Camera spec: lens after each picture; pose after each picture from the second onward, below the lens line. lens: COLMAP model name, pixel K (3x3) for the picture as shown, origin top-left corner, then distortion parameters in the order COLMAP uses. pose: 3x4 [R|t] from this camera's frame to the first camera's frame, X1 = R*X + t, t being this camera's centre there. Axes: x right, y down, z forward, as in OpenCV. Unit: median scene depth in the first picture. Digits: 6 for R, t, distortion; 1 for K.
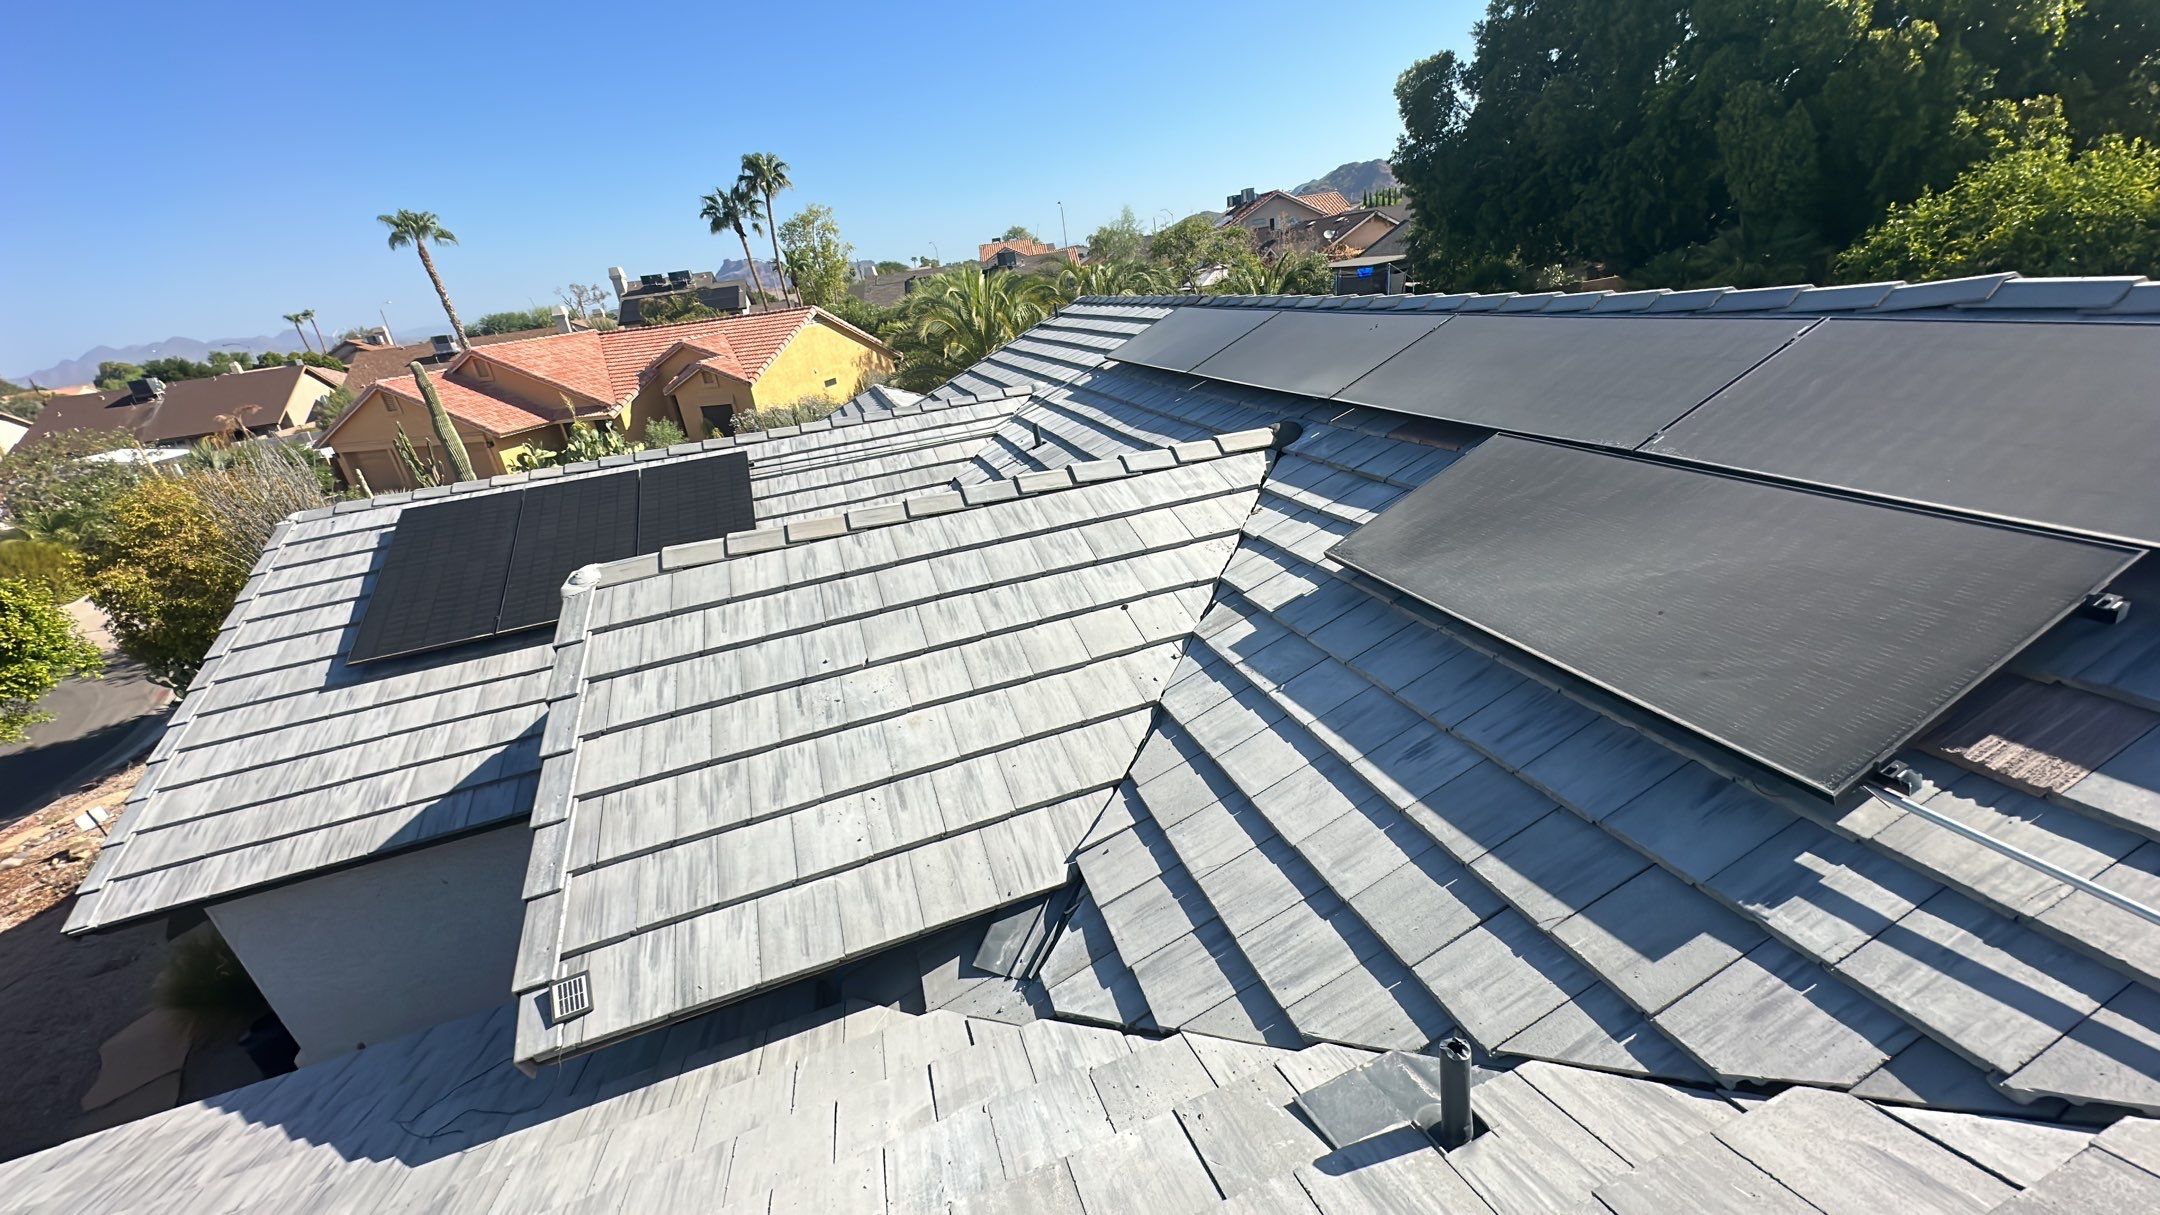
lens RADIAL K [[819.3, 0, 1086.5], [0, 819.3, 610.3], [0, 0, 1]] dist [-0.002931, 0.000525]
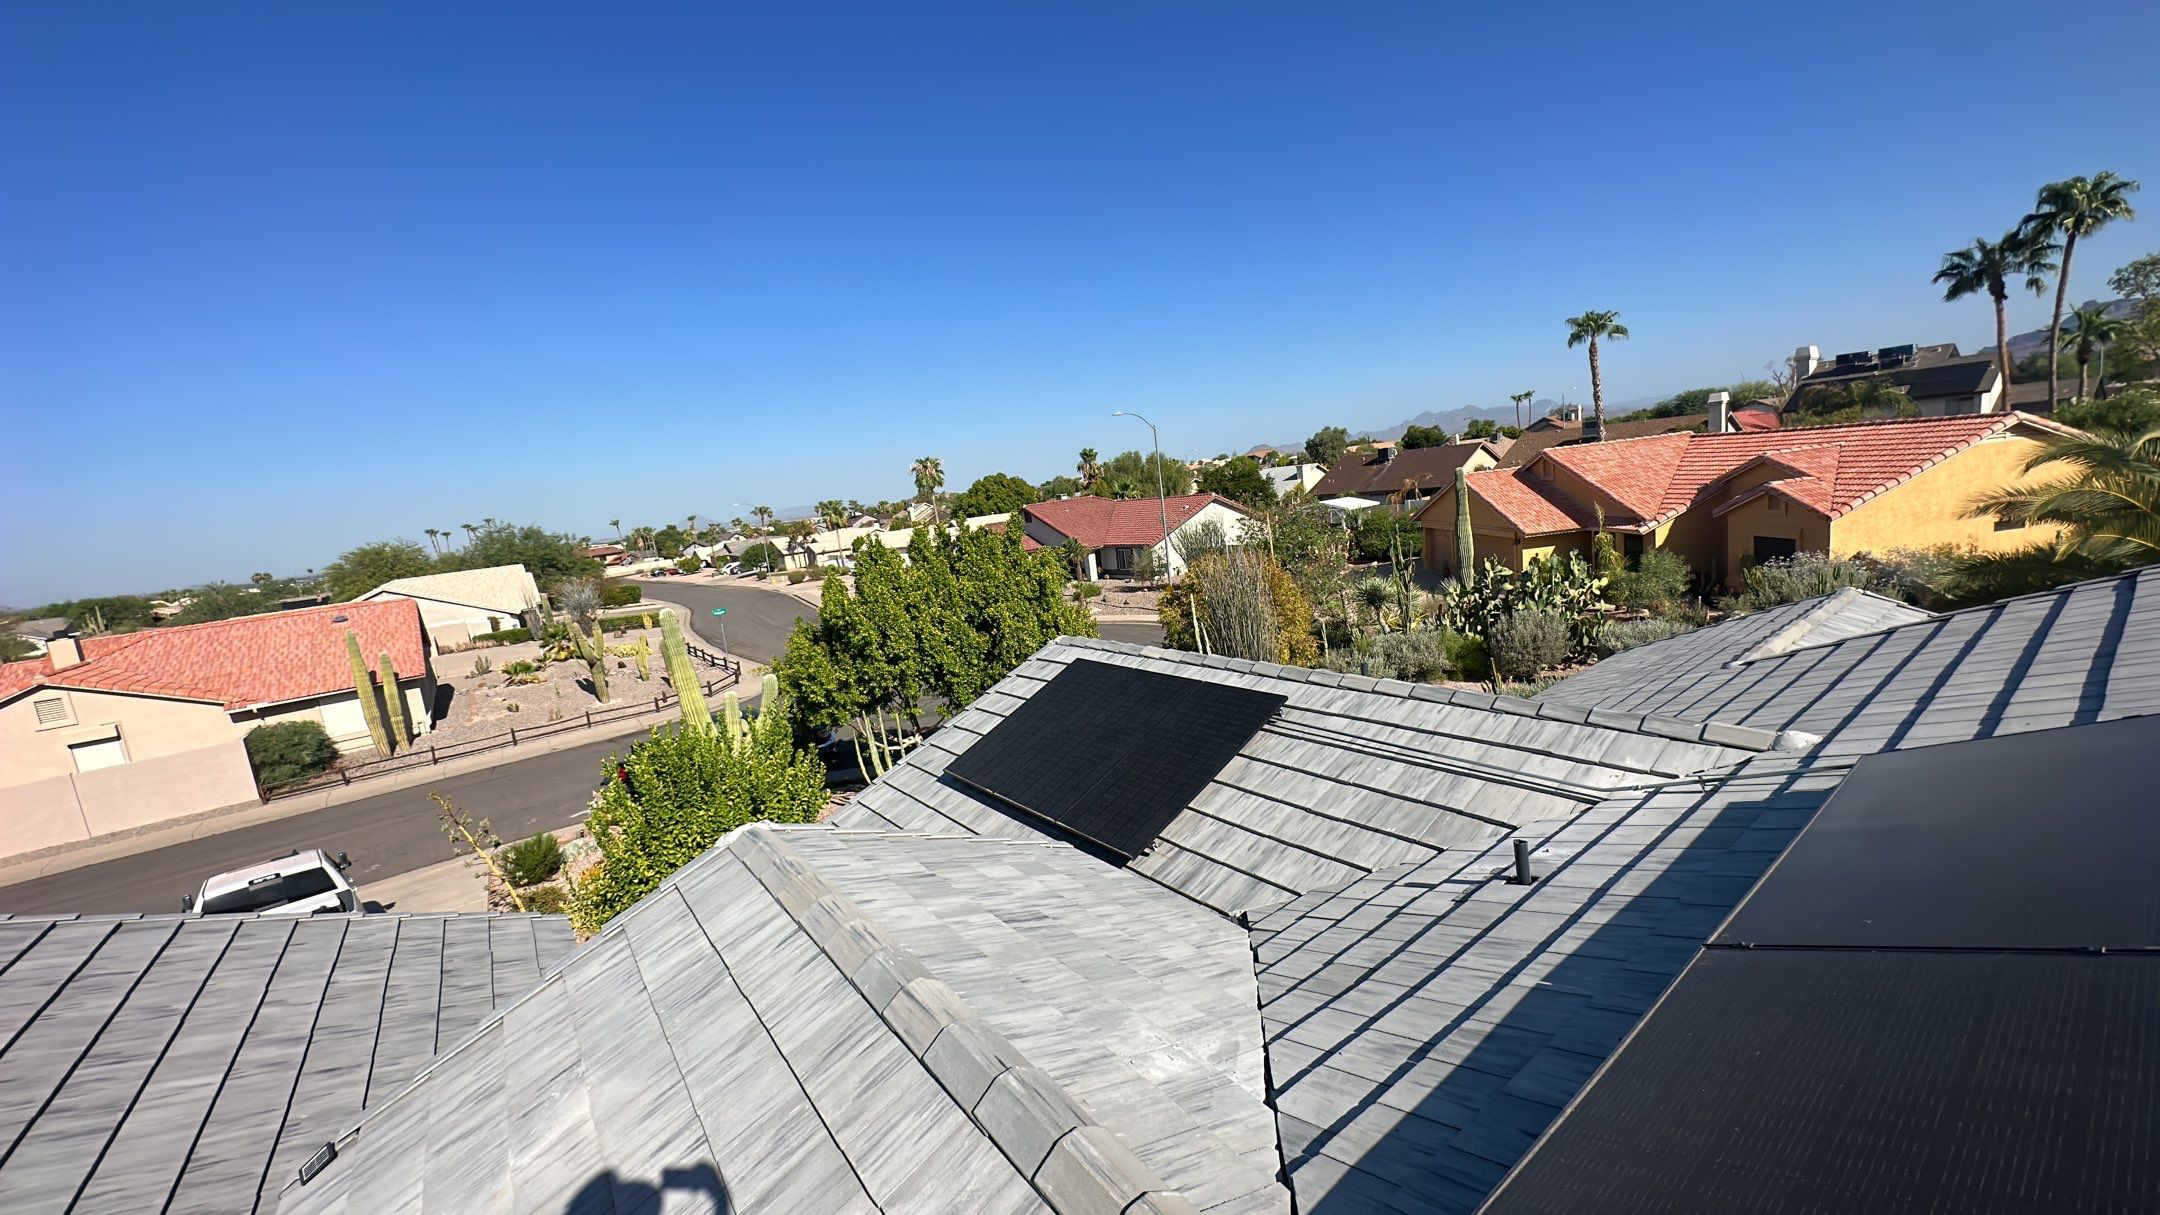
lens RADIAL K [[819.3, 0, 1078.7], [0, 819.3, 609.9], [0, 0, 1]] dist [-0.002931, 0.000525]
pose [[0.314119, 0.231214, -0.920798, 0.394976], [-0.301177, 0.944062, 0.134313, -0.475565], [0.900345, 0.235134, 0.366184, 0.691331]]
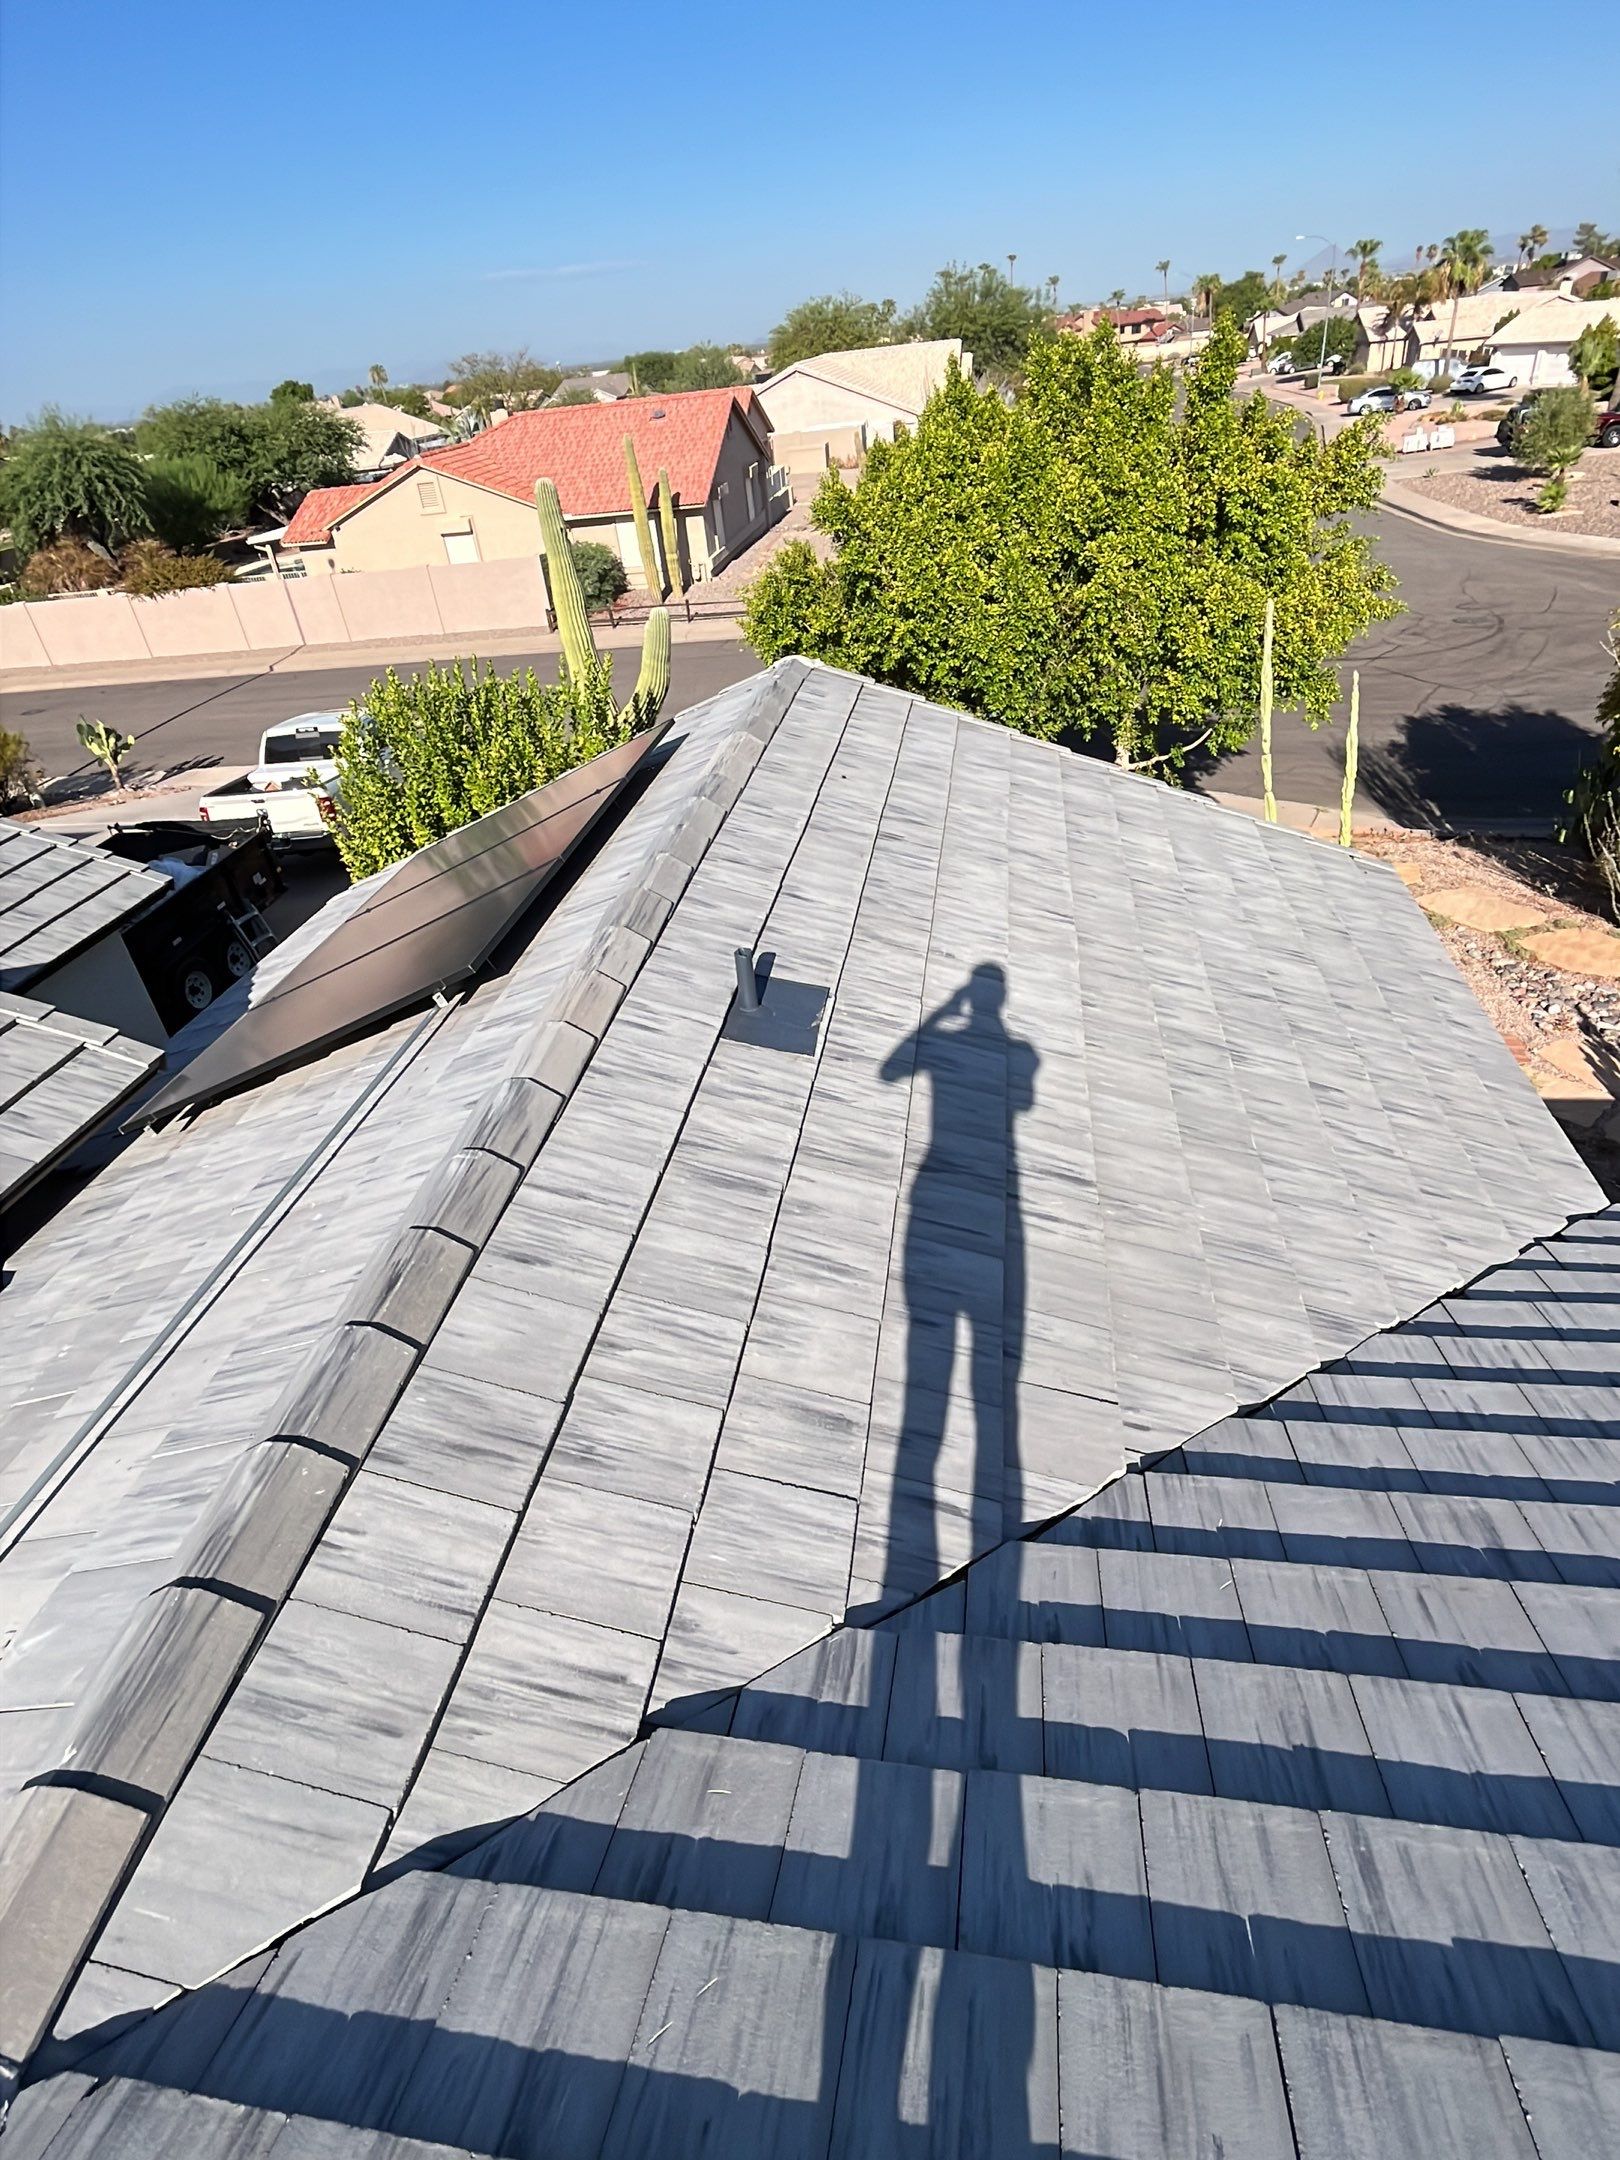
lens RADIAL K [[1140.3, 0, 810.3], [0, 1140.3, 1072.7], [0, 0, 1]] dist [-0.001555, -0.001895]
pose [[-0.453840, 0.617187, -0.642736, -0.182564], [-0.202451, 0.631018, 0.748886, -0.837415], [0.867781, 0.469997, -0.161431, 1.797837]]
